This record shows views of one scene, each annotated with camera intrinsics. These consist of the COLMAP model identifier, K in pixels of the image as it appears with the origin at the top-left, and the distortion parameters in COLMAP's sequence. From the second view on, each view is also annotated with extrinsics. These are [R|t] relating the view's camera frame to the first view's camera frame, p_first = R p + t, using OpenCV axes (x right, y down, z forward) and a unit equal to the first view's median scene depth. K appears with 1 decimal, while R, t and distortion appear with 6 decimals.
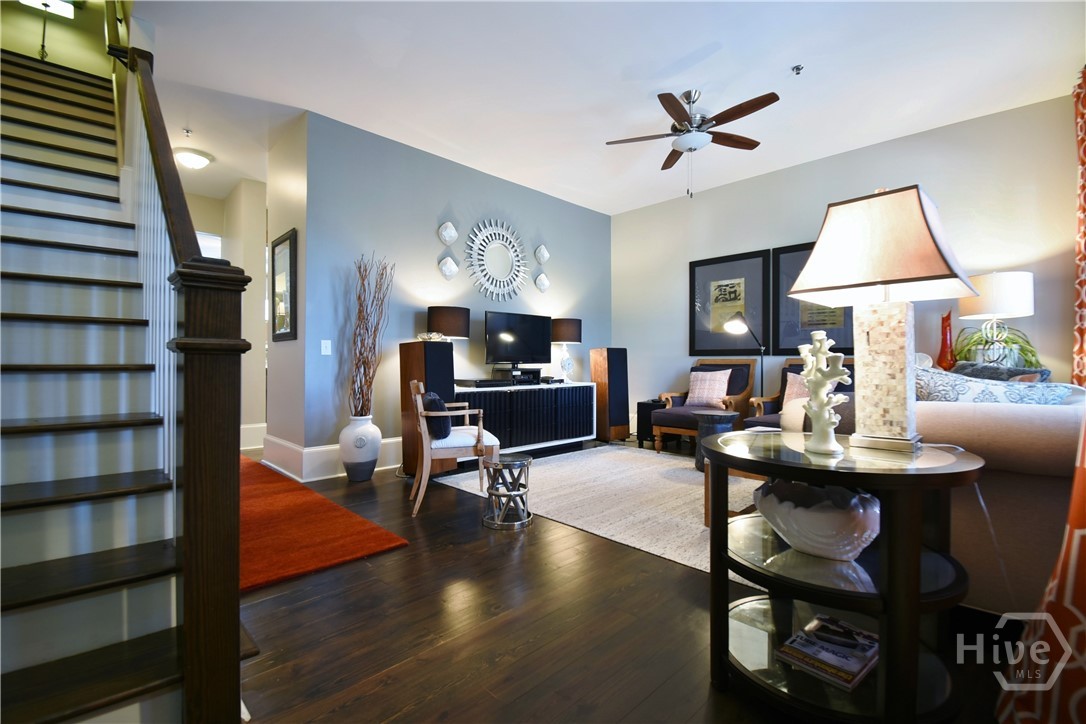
lens RADIAL K [[487.2, 0, 543.0], [0, 487.2, 362.0], [0, 0, 1]] dist [0.016506, -0.022973]
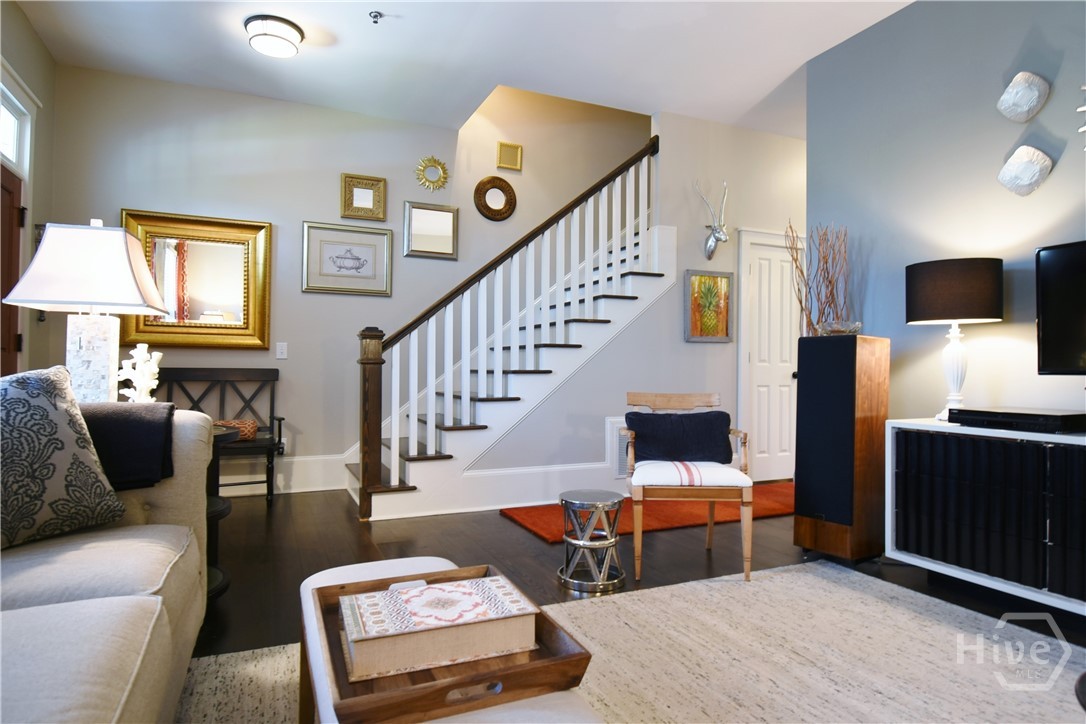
lens RADIAL K [[624.4, 0, 543.0], [0, 624.4, 362.0], [0, 0, 1]] dist [0.000913, 0.000190]
pose [[-0.345410, -0.011441, -0.938382, 0.734802], [0.002406, 0.999912, -0.013077, -0.001239], [0.938449, -0.006775, -0.345352, 1.076117]]
